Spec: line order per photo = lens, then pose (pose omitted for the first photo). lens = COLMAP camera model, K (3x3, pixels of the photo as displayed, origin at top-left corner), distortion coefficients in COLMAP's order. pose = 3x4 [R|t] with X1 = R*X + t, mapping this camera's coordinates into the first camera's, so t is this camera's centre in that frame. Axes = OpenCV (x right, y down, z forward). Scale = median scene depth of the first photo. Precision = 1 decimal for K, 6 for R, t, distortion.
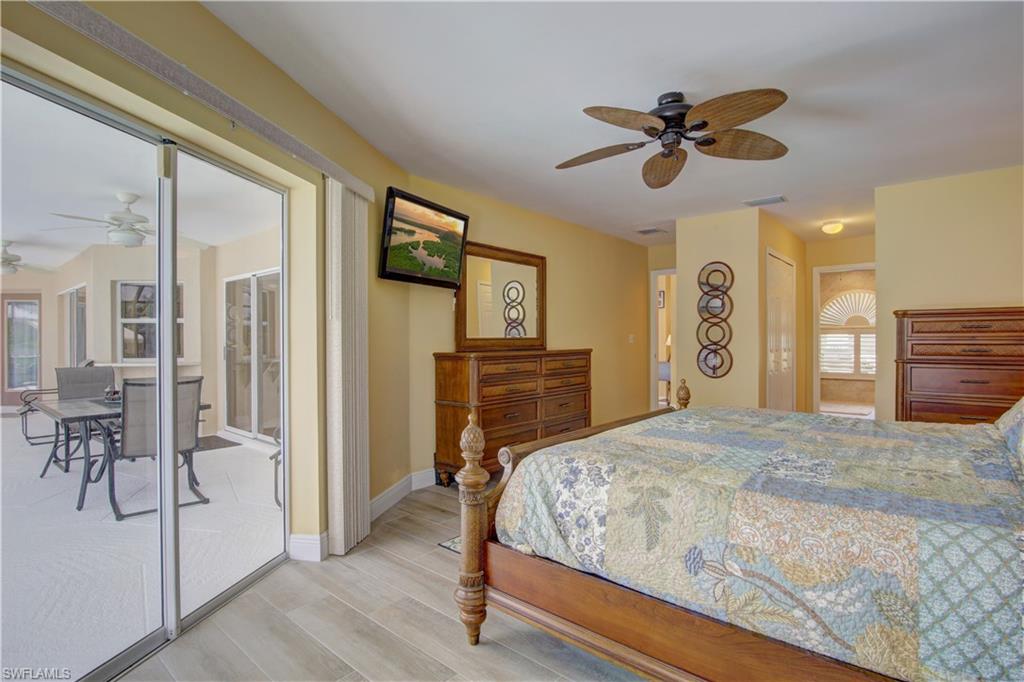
lens RADIAL K [[500.7, 0, 512.0], [0, 500.7, 341.0], [0, 0, 1]] dist [-0.020044, -0.001923]
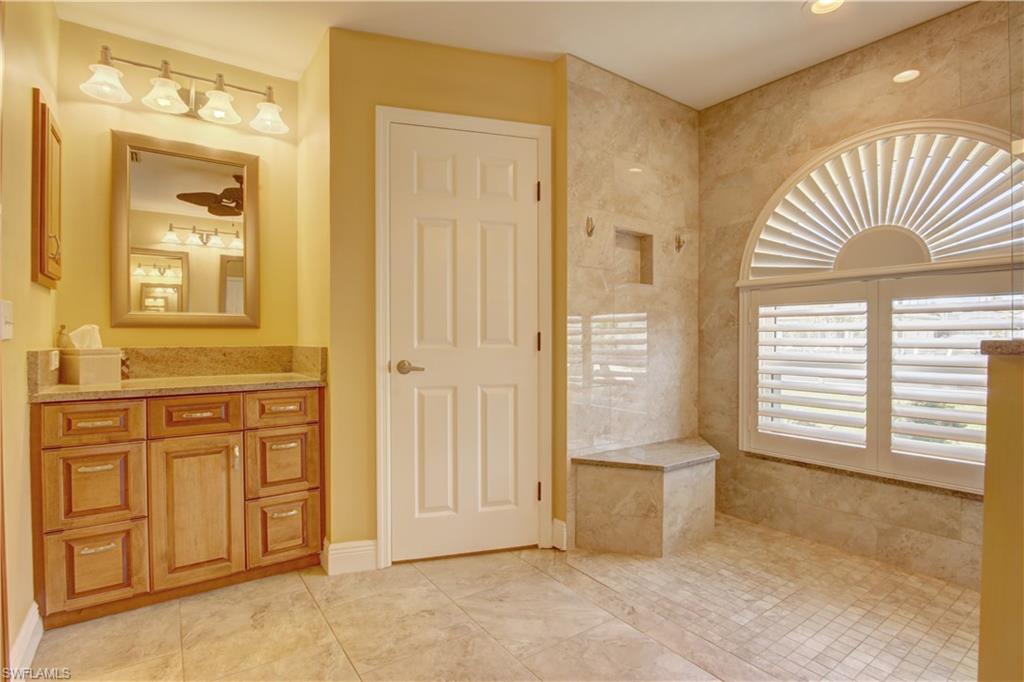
lens RADIAL K [[500.7, 0, 512.0], [0, 500.7, 341.0], [0, 0, 1]] dist [-0.020044, -0.001923]
pose [[0.971801, 0.005117, -0.235748, 1.207483], [-0.003794, 0.999974, 0.006065, 0.013365], [0.235773, -0.004999, 0.971795, 1.489625]]
